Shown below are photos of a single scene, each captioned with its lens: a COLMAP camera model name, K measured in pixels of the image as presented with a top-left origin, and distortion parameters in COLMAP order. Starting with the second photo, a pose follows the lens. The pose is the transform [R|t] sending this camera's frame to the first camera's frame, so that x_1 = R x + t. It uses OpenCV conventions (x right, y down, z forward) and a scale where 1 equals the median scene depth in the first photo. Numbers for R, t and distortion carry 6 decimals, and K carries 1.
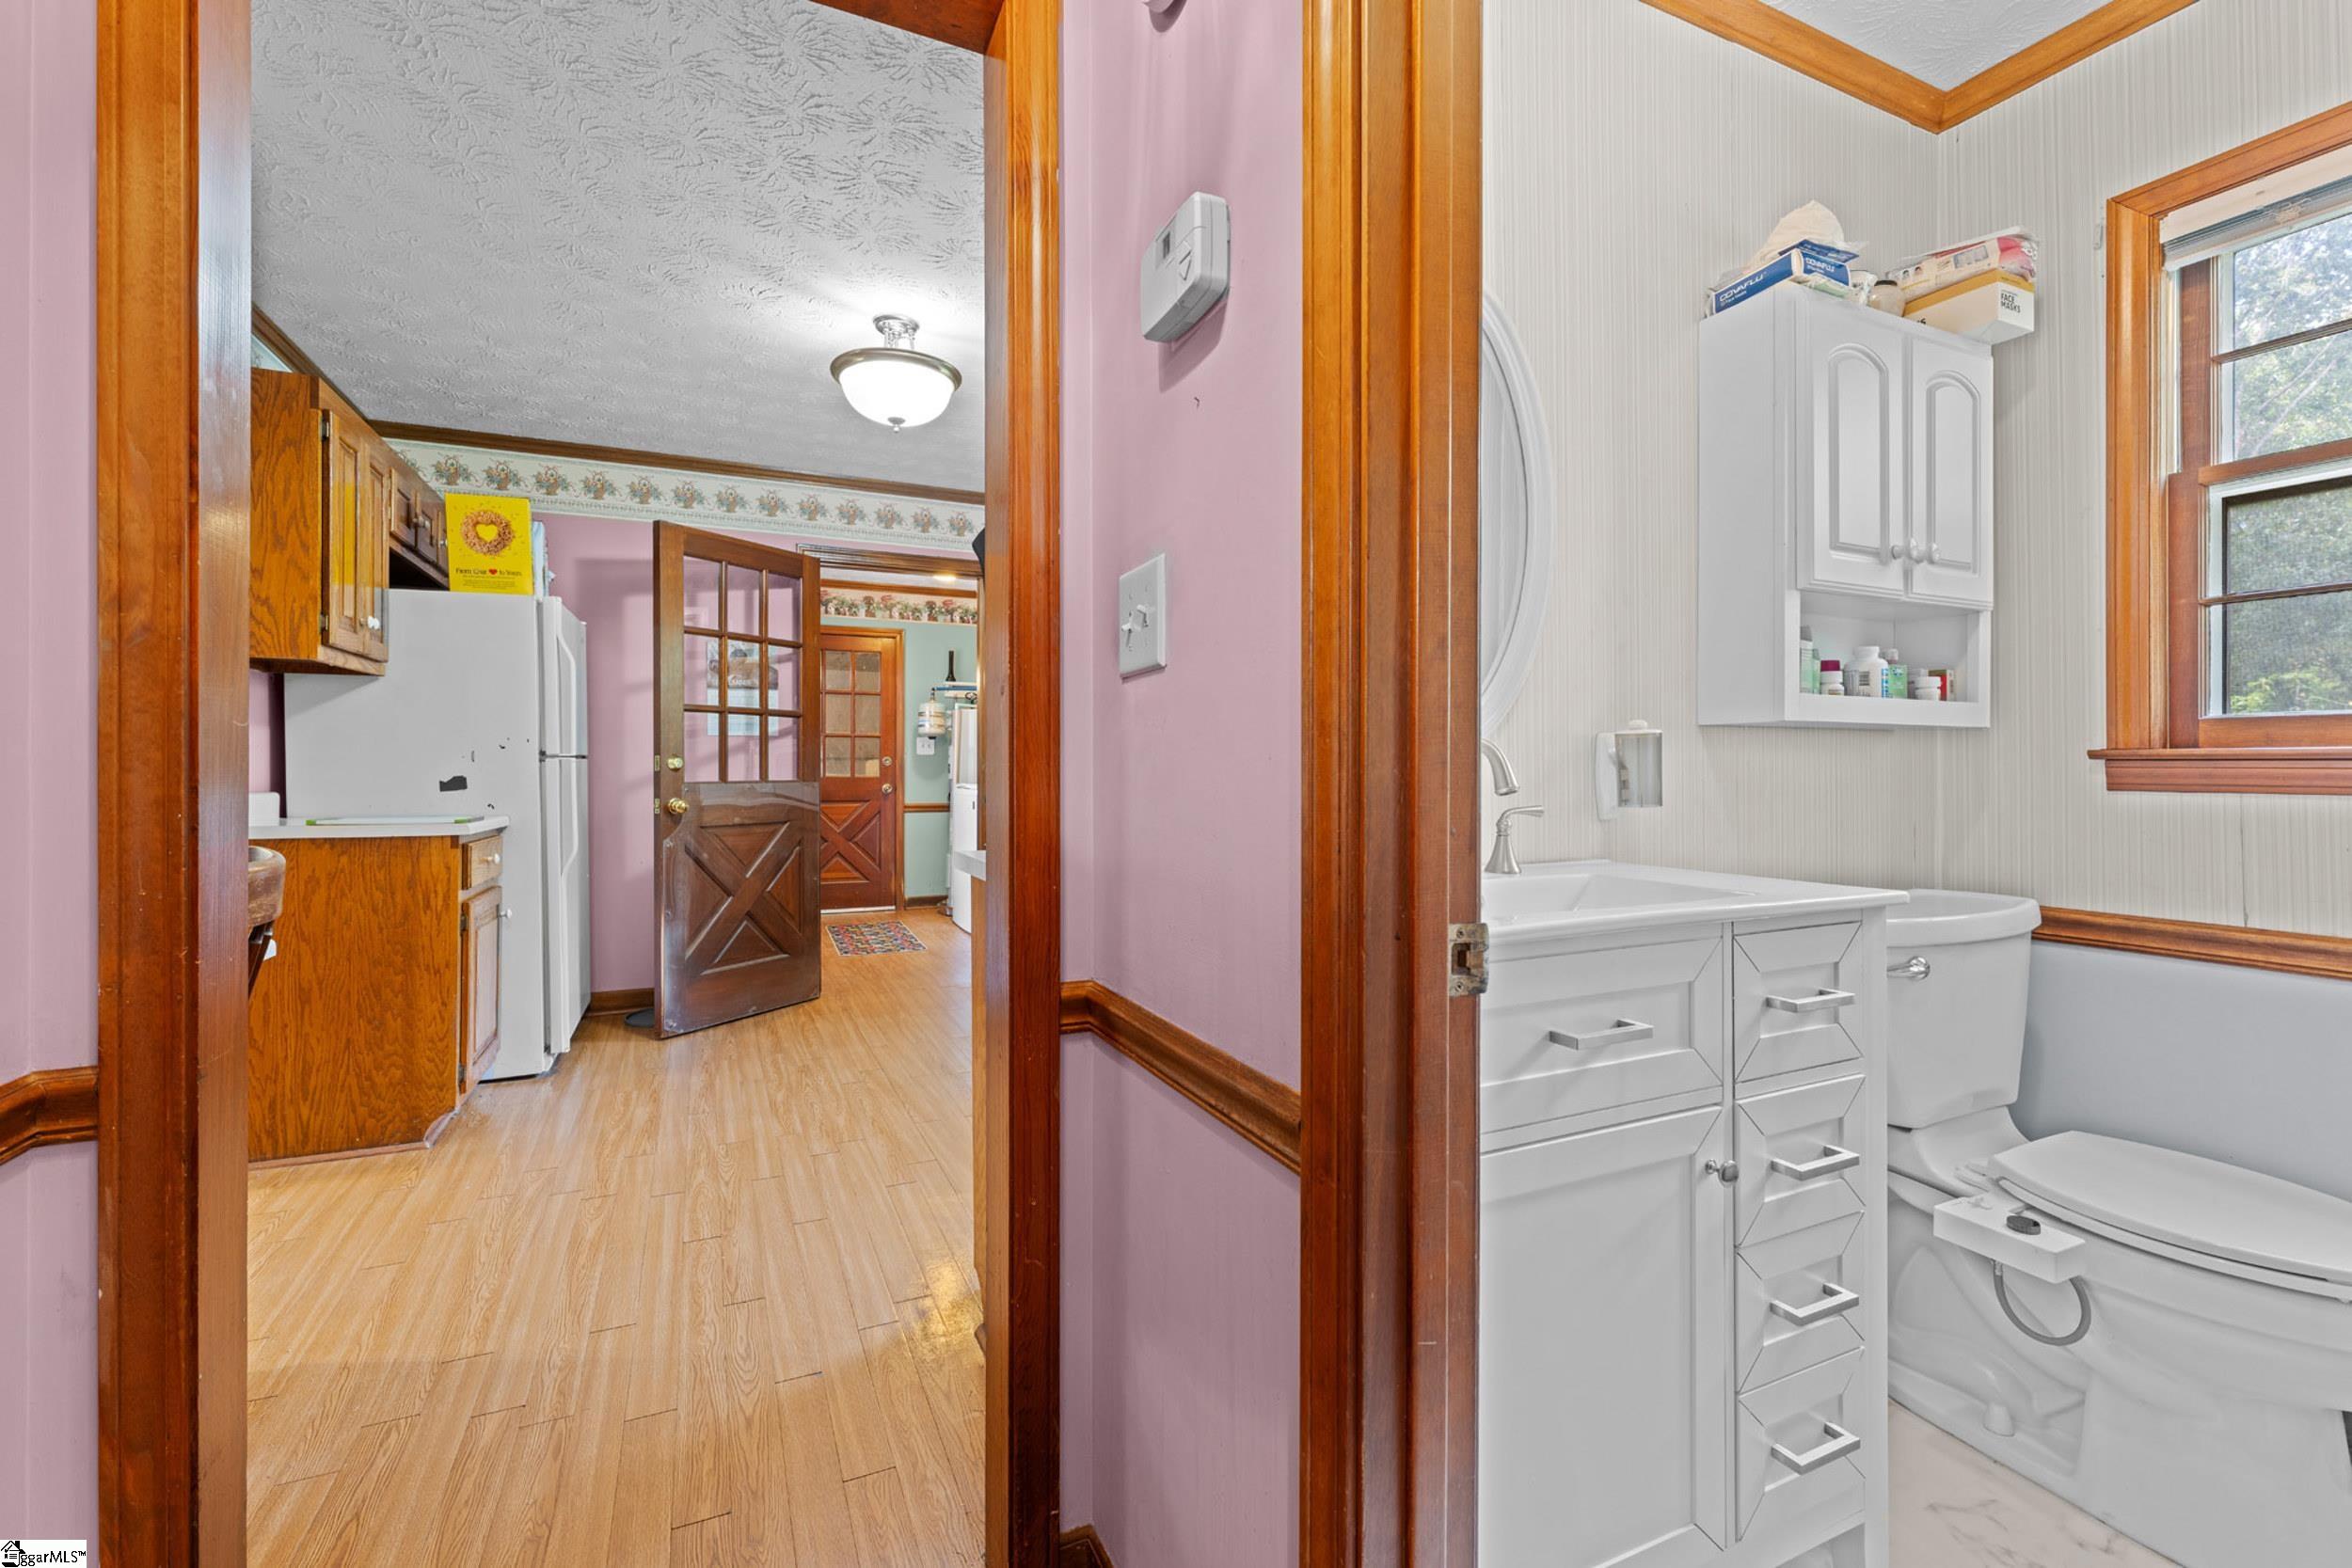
lens RADIAL K [[993.6, 0, 1175.8], [0, 993.6, 769.8], [0, 0, 1]] dist [0.000017, 0.000053]
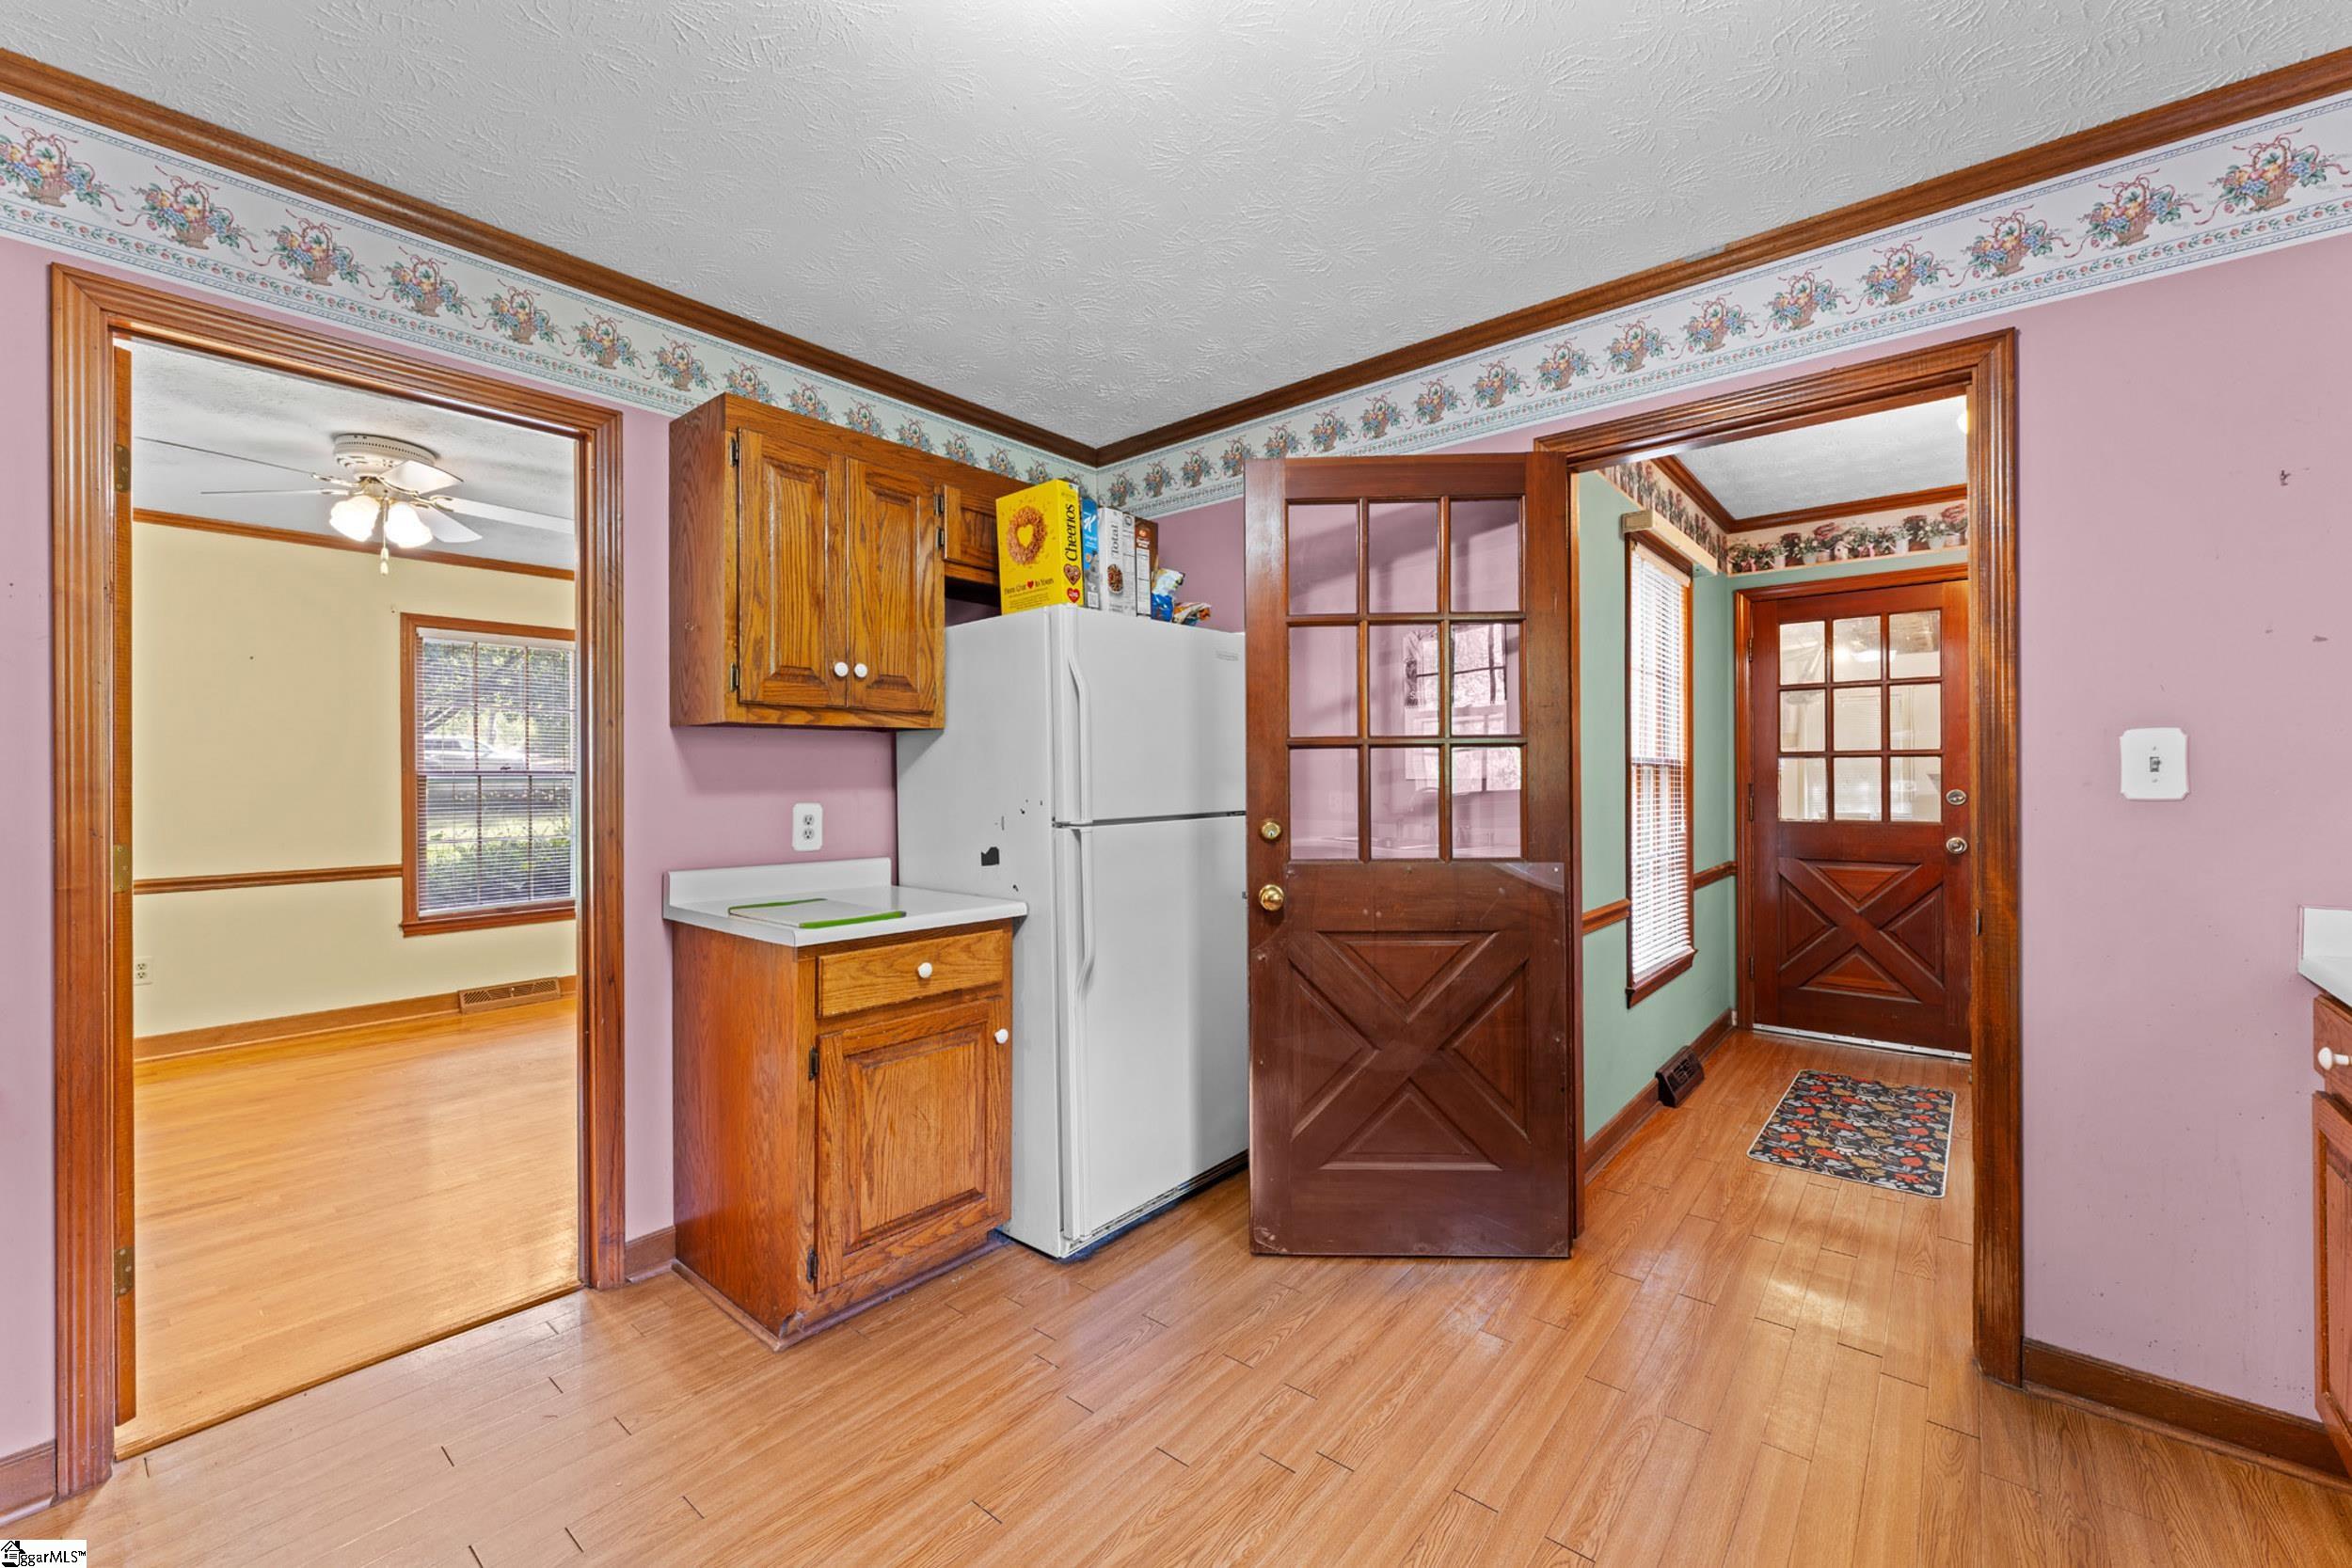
lens RADIAL K [[945.0, 0, 1168.1], [0, 945.0, 778.9], [0, 0, 1]] dist [-0.001609, -0.000271]
pose [[0.416669, -0.003682, -0.909051, 0.022657], [0.006353, 0.999979, -0.001138, -0.036760], [0.909036, -0.005301, 0.416684, 0.631976]]
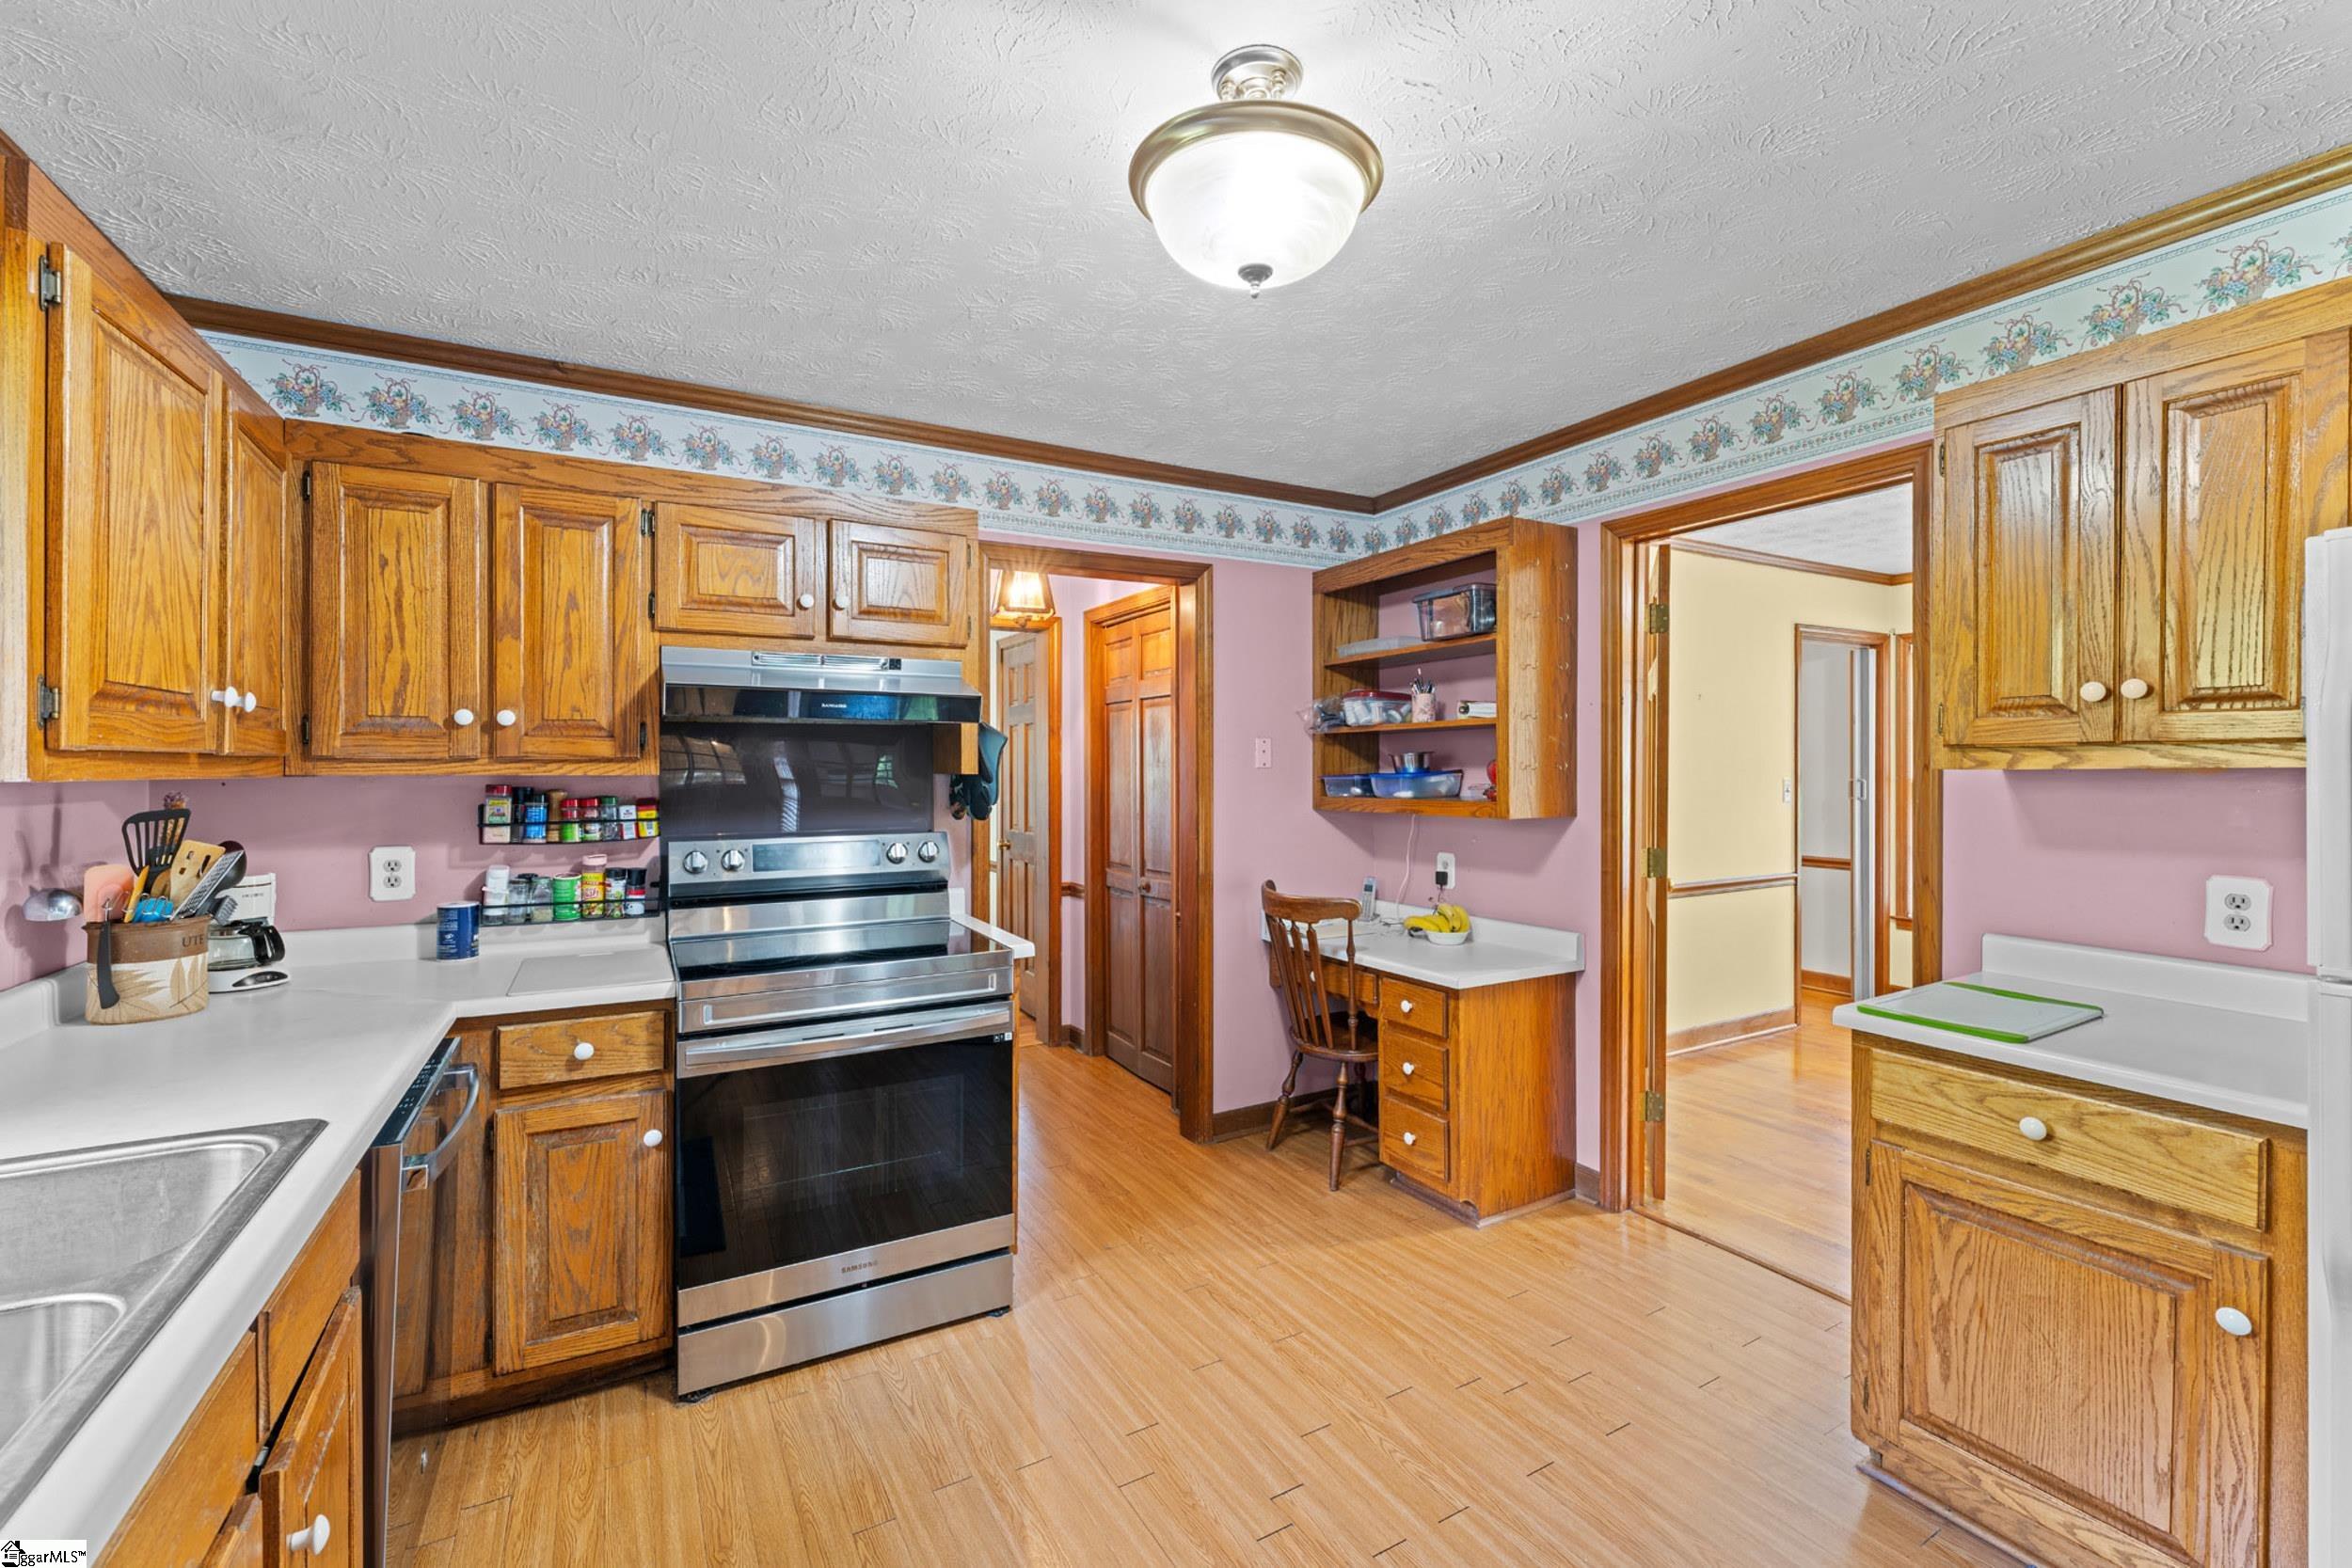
lens RADIAL K [[988.7, 0, 1176.5], [0, 988.7, 769.0], [0, 0, 1]] dist [-0.000099, 0.000038]
pose [[-0.997350, 0.000764, -0.072751, -0.146853], [0.000464, 0.999991, 0.004134, -0.072378], [0.072754, 0.004089, -0.997342, 1.074842]]
